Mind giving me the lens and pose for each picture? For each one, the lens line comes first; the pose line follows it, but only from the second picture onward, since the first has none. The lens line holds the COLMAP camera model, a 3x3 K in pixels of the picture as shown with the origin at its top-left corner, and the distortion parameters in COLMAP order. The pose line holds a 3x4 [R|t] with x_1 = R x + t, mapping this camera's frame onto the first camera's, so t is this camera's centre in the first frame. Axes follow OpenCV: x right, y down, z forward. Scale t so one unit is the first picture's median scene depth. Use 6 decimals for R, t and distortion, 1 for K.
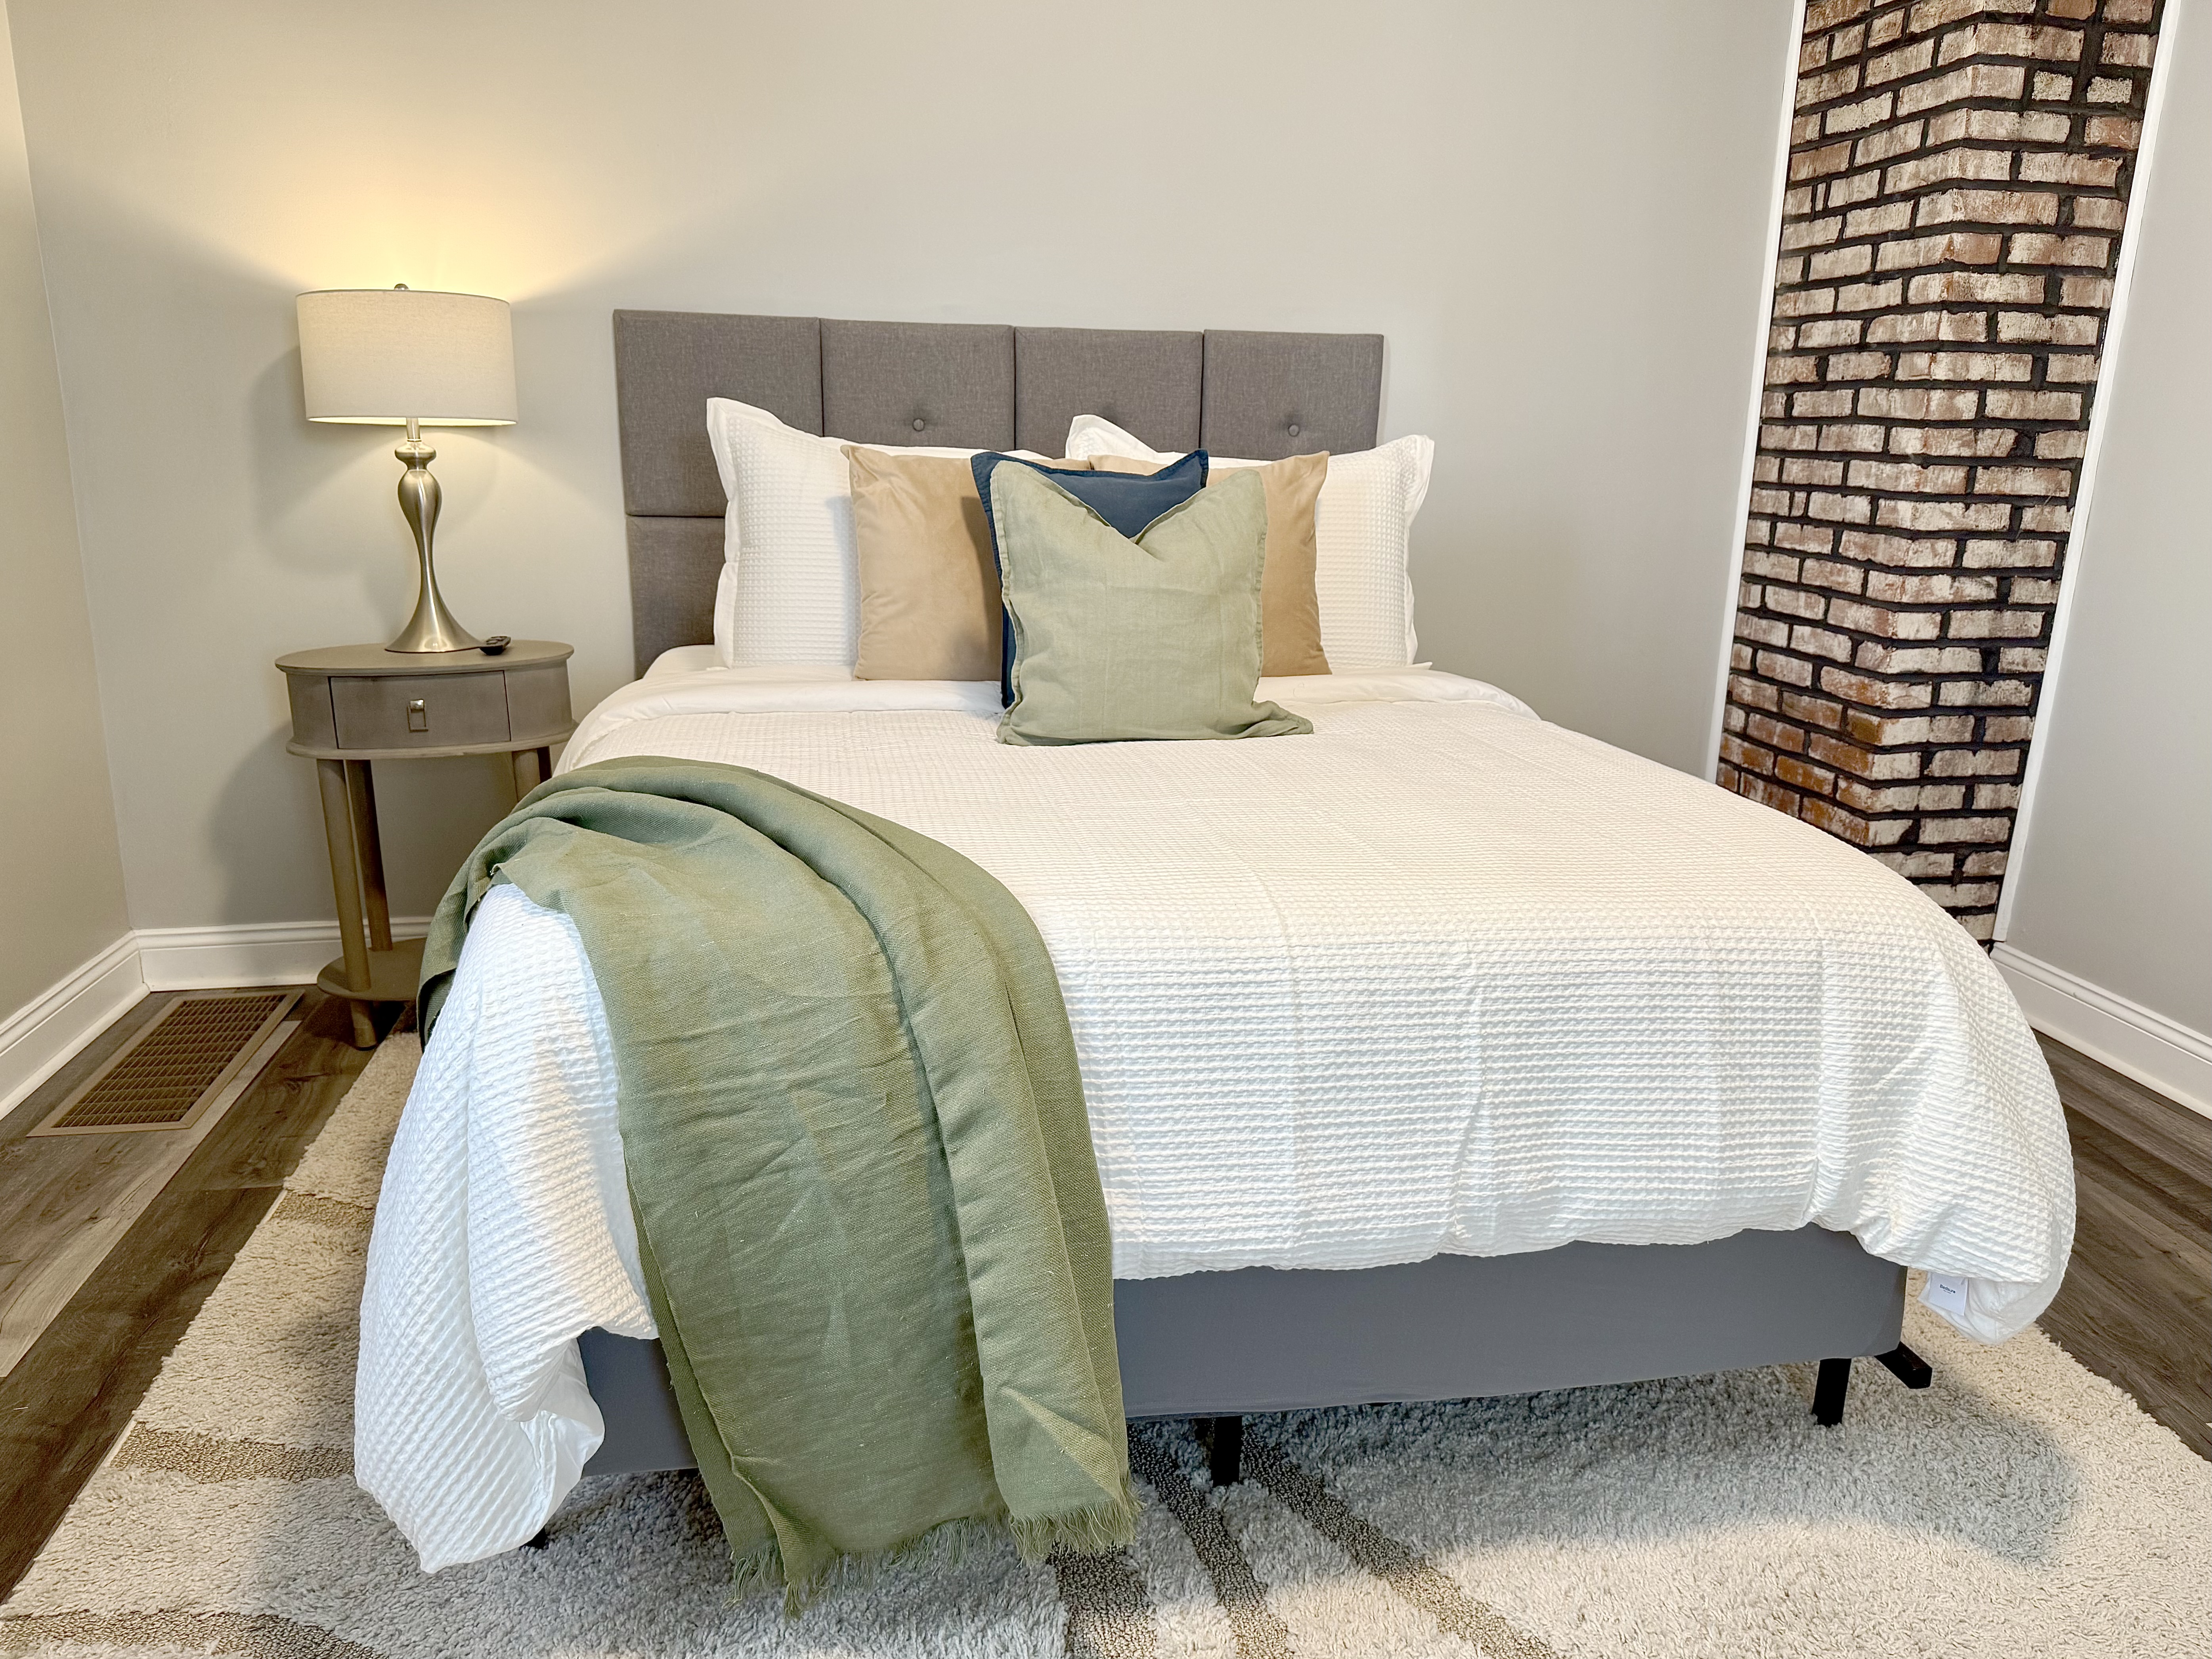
lens RADIAL K [[1549.4, 0, 1099.9], [0, 1549.4, 827.7], [0, 0, 1]] dist [0.009879, -0.009444]
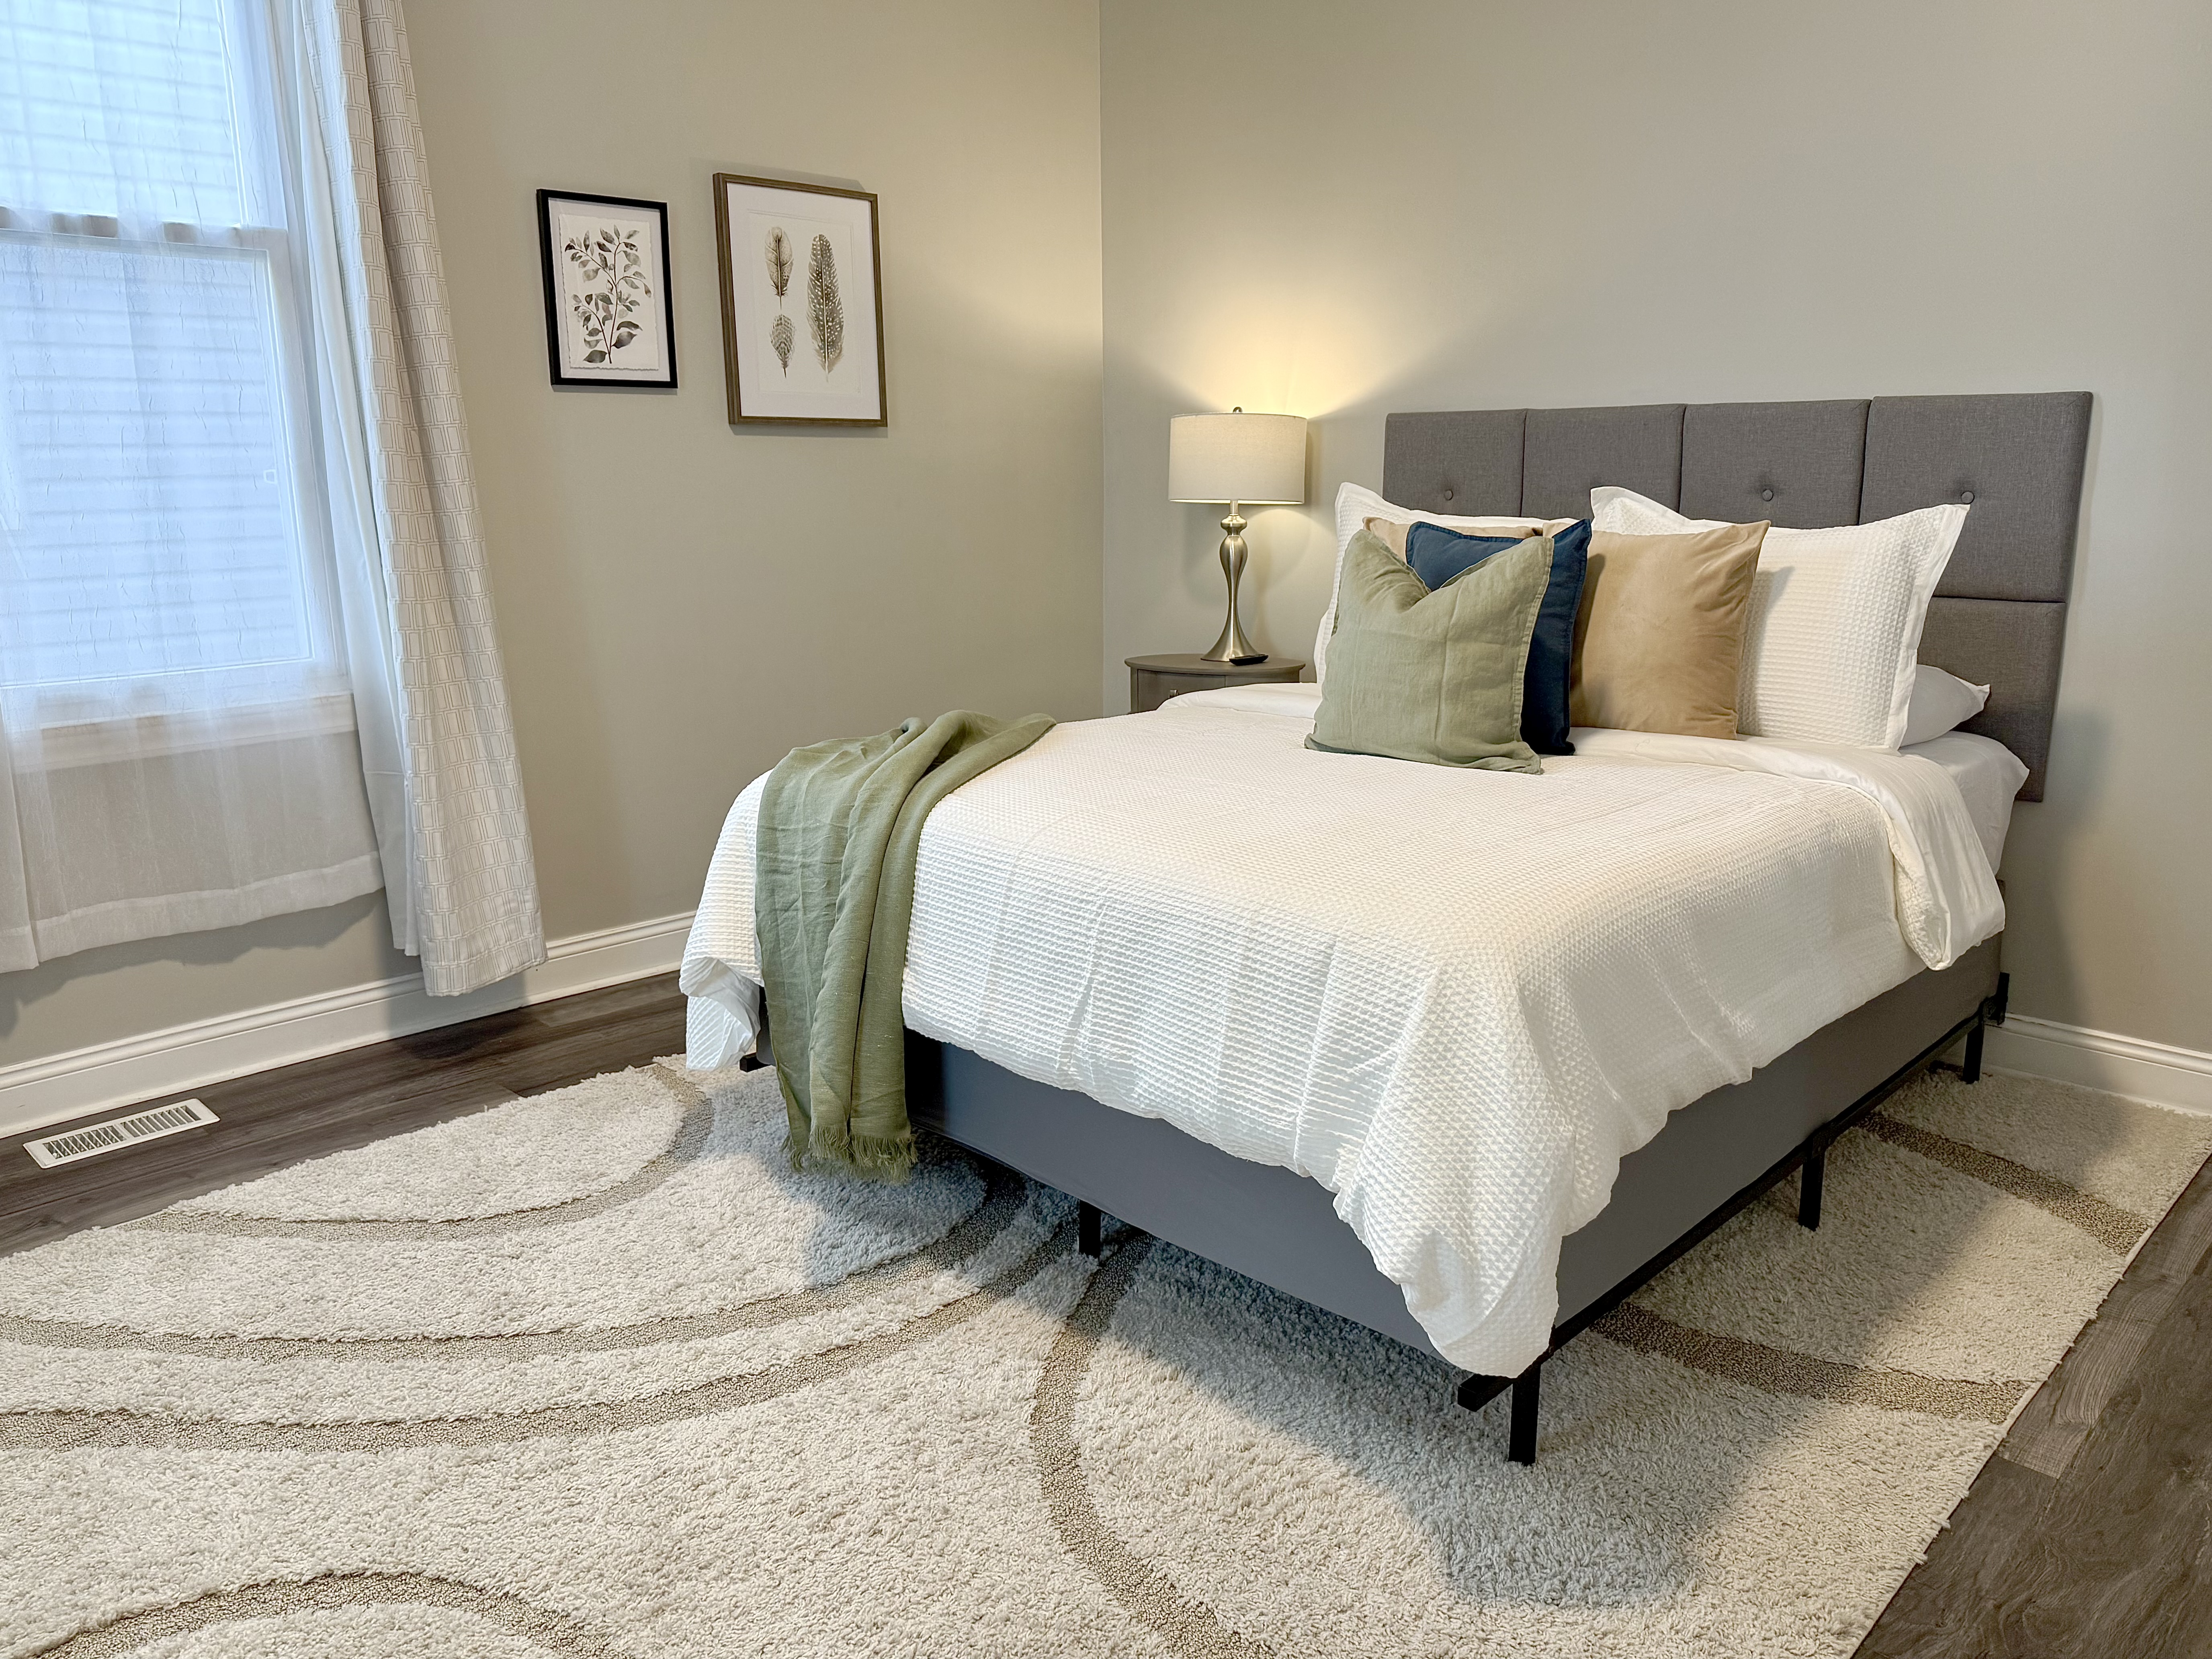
lens RADIAL K [[1549.5, 0, 1104.2], [0, 1549.5, 831.8], [0, 0, 1]] dist [0.009879, -0.009444]
pose [[0.583406, 0.156569, -0.796946, 1.144749], [-0.187743, 0.980664, 0.055225, -0.032134], [0.790183, 0.117402, 0.601520, 0.130954]]
